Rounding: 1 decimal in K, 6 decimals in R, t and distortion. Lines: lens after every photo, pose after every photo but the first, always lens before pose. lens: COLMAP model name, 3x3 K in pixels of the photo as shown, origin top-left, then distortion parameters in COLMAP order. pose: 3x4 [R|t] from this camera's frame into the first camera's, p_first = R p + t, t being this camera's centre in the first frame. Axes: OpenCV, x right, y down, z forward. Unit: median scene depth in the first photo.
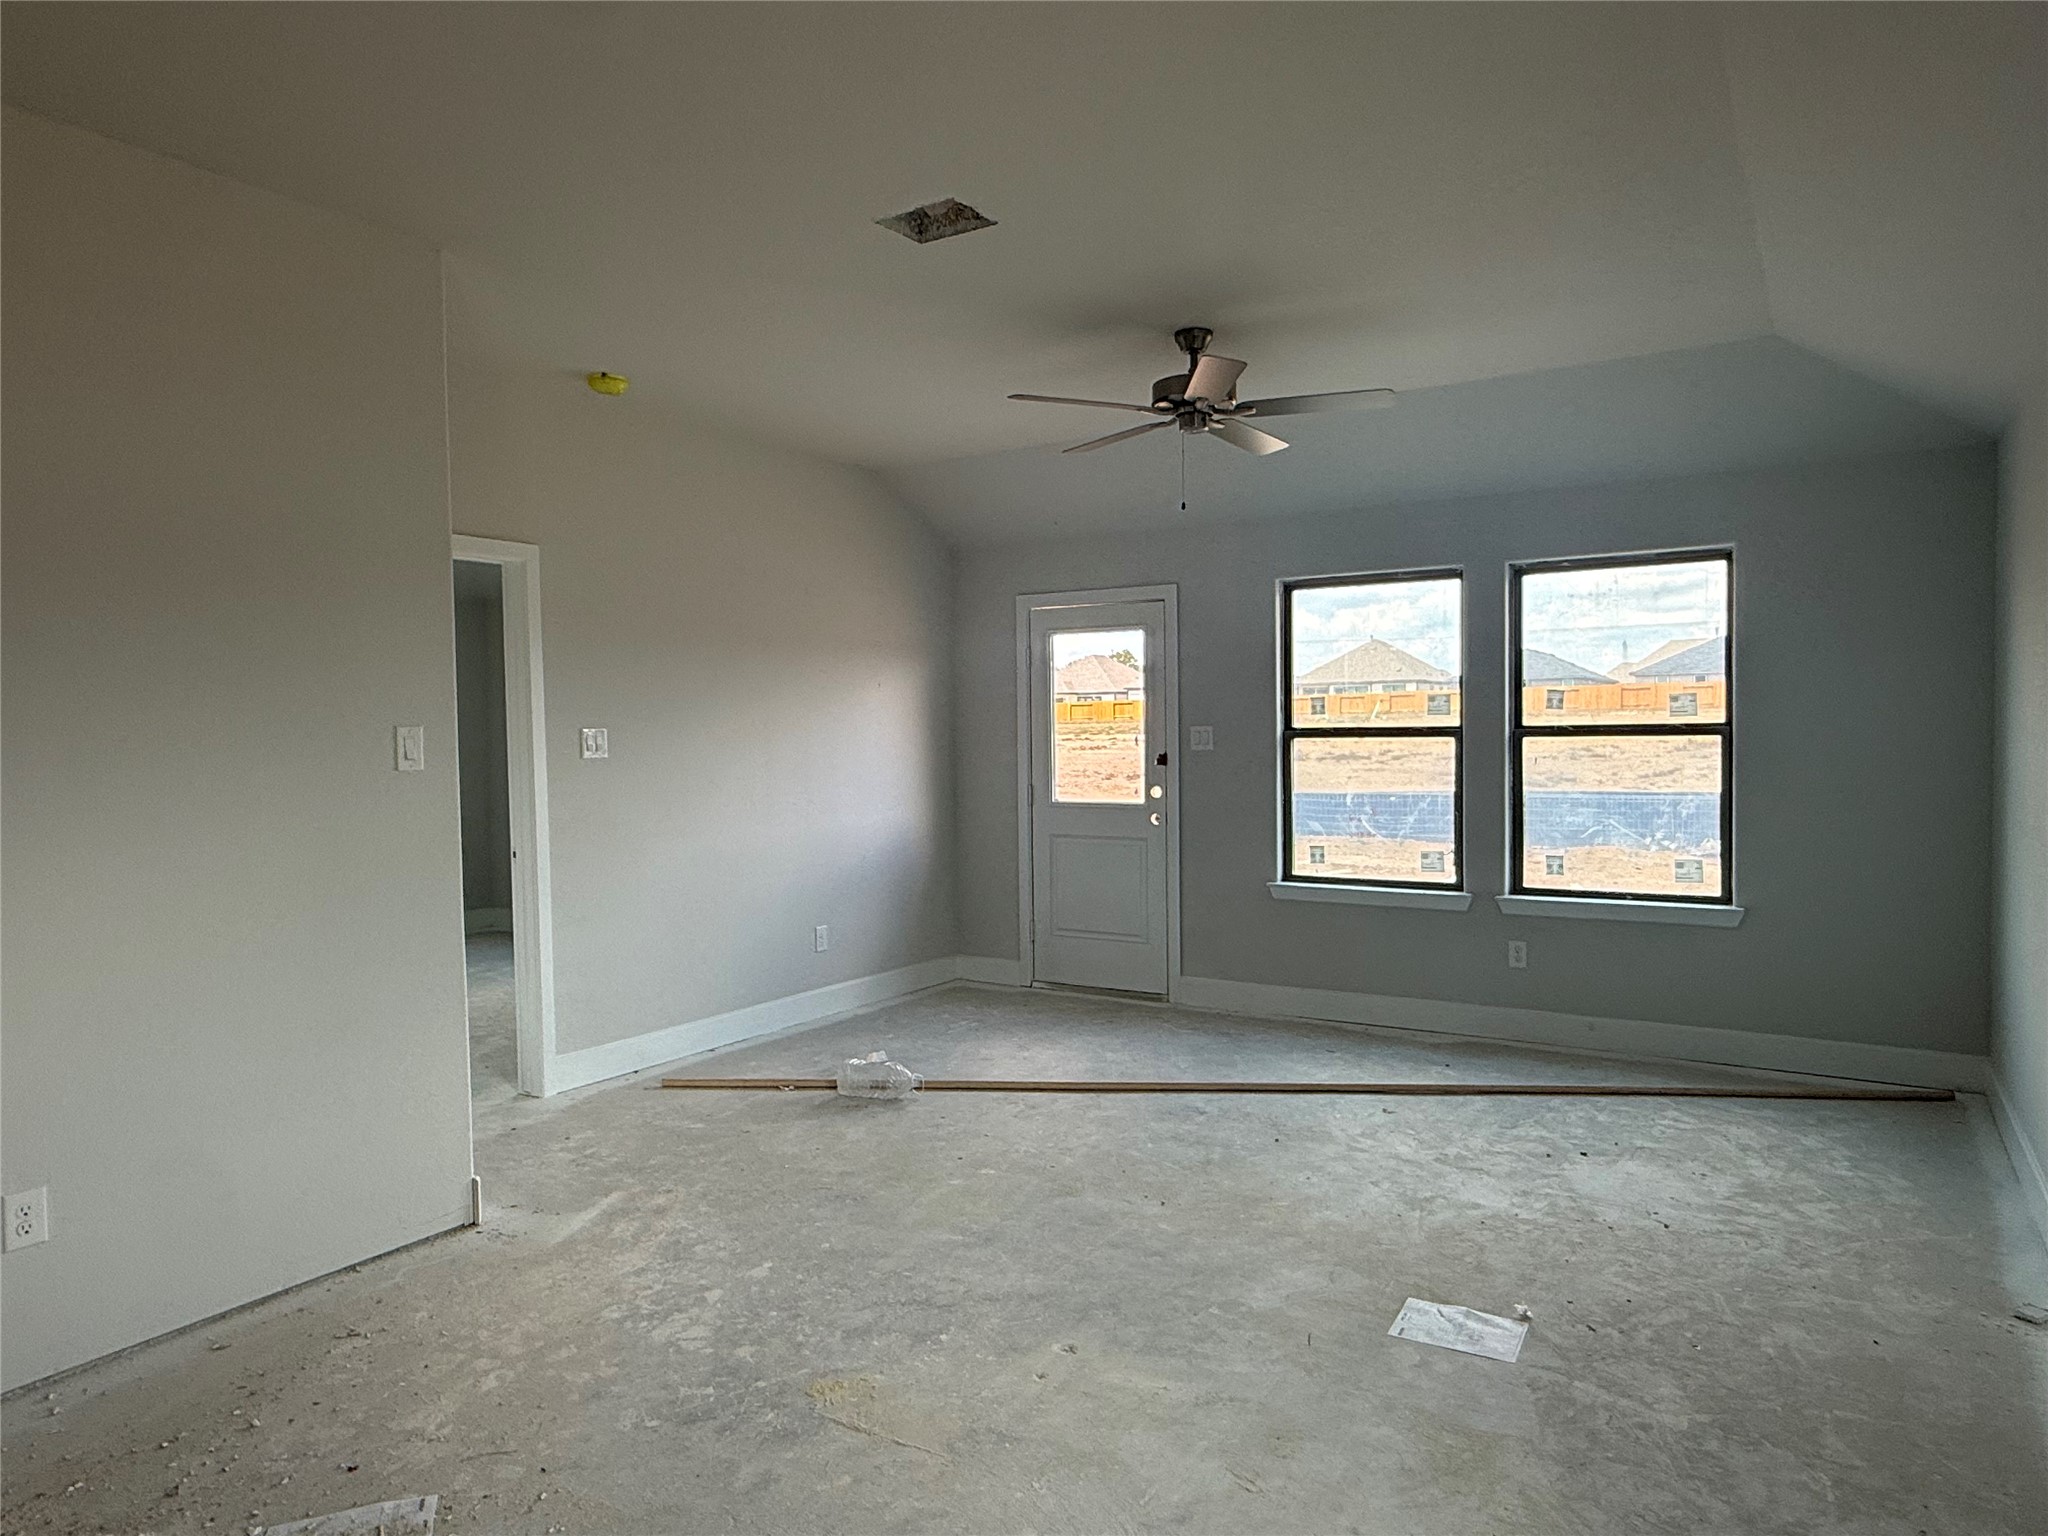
lens RADIAL K [[1300.4, 0, 1019.6], [0, 1300.4, 771.7], [0, 0, 1]] dist [-0.004672, -0.003024]
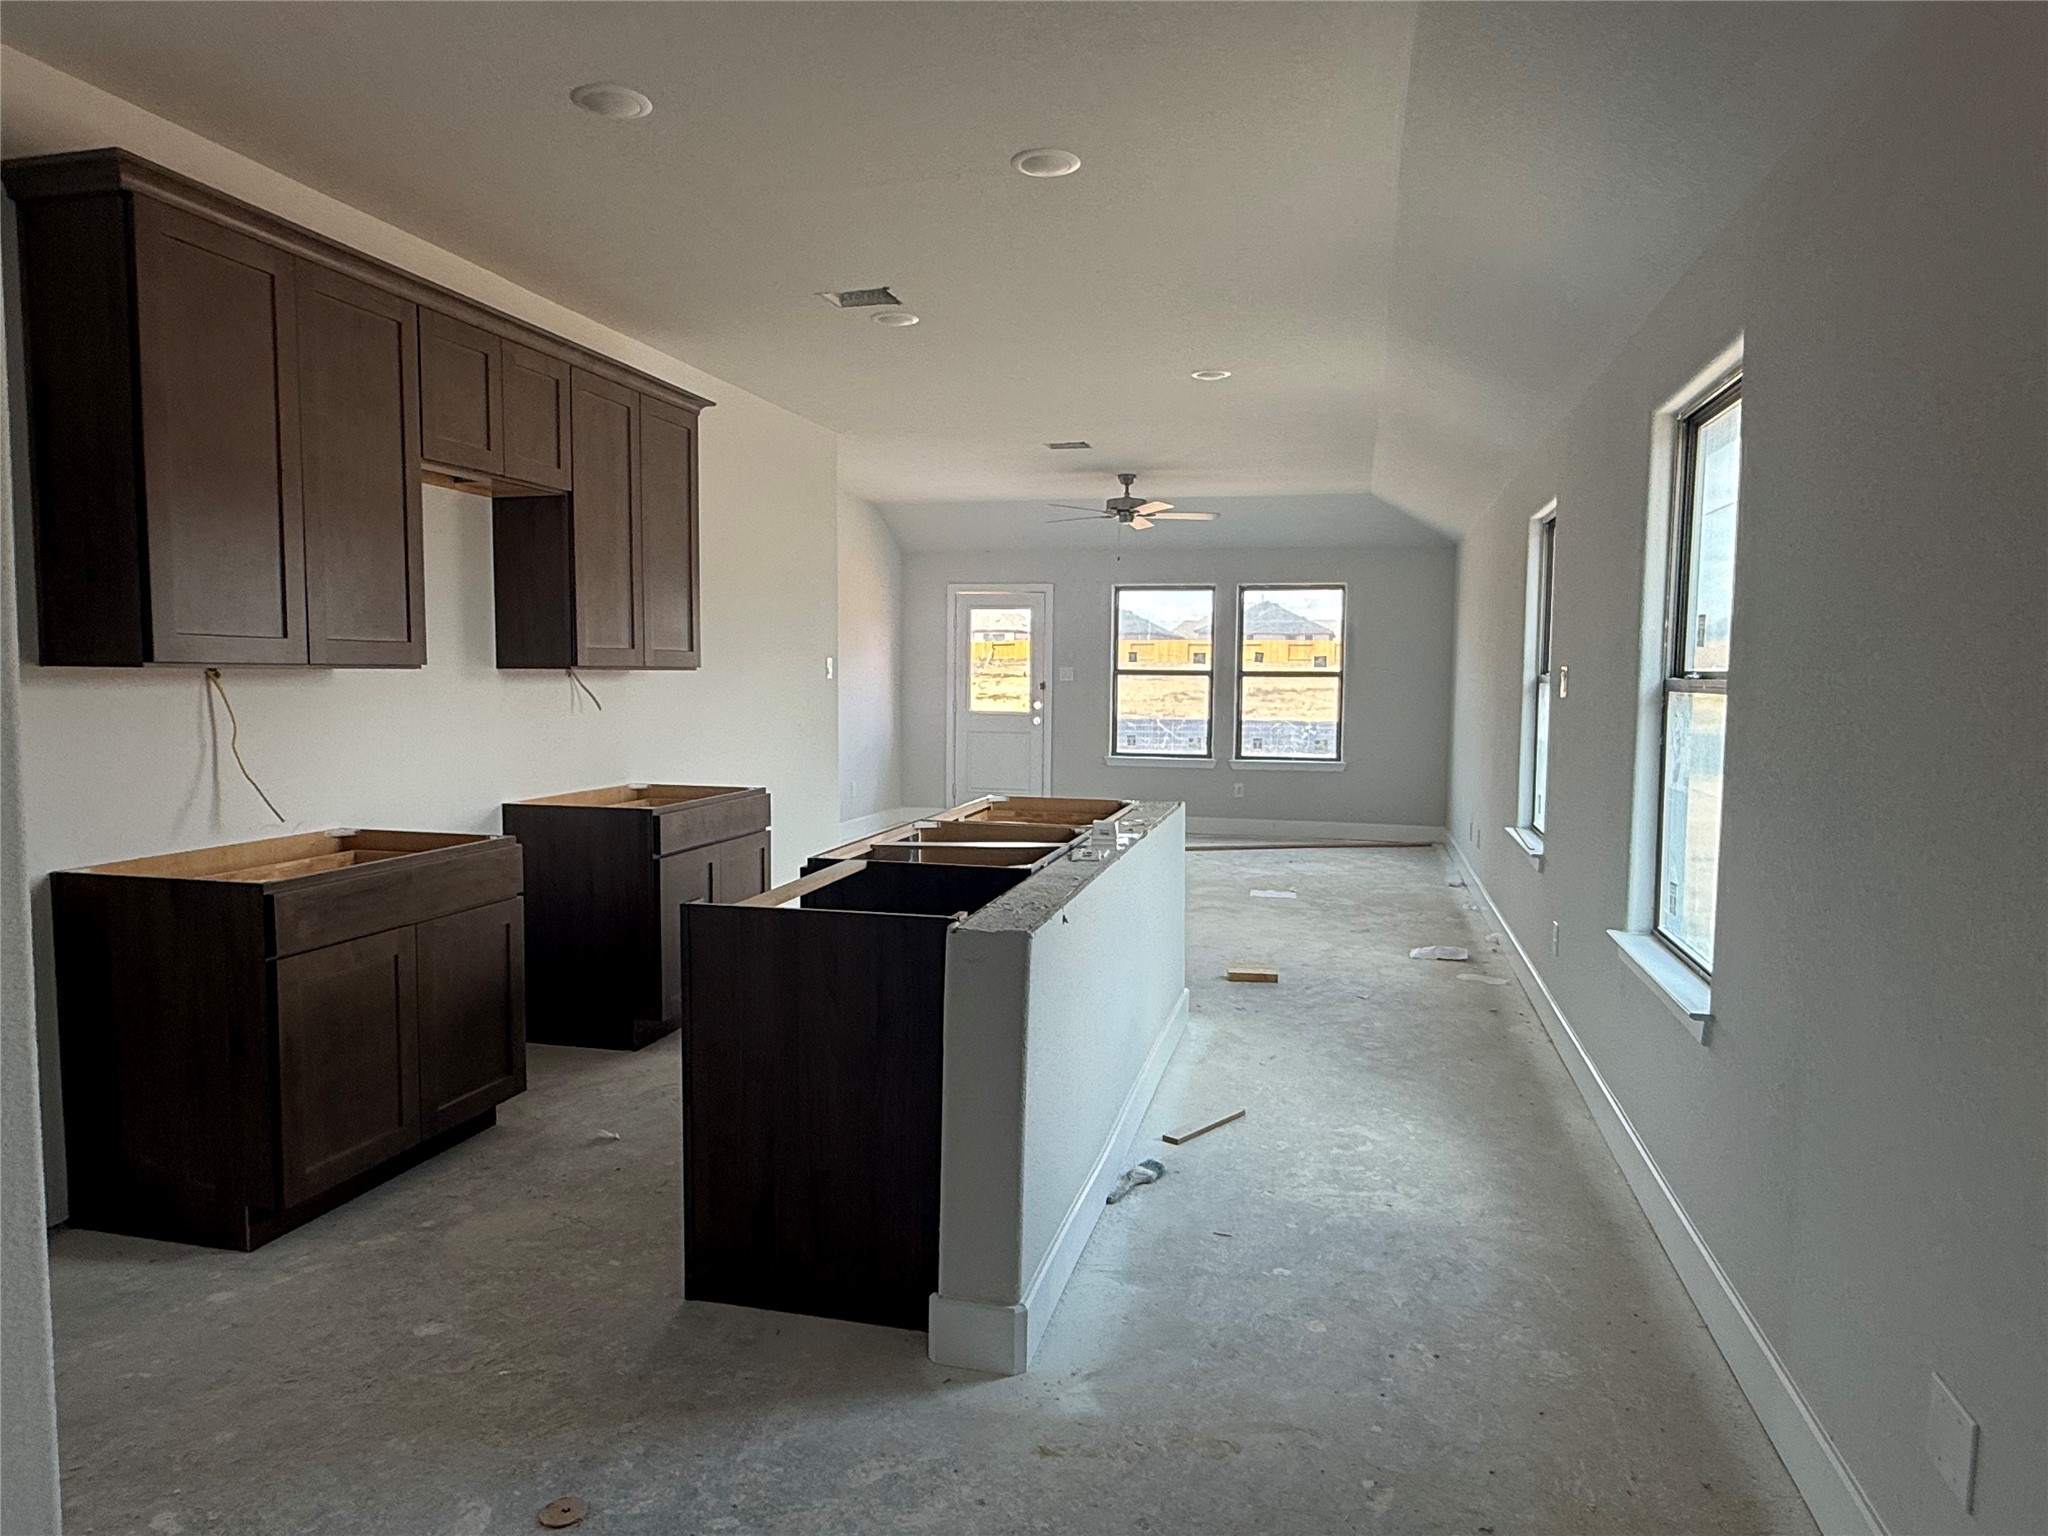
lens RADIAL K [[1300.4, 0, 1028.1], [0, 1300.4, 770.3], [0, 0, 1]] dist [-0.004672, -0.003024]
pose [[0.949203, -0.000960, 0.314663, -0.493995], [-0.012416, 0.999102, 0.040502, 0.035862], [-0.314419, -0.042351, 0.948339, -0.688221]]
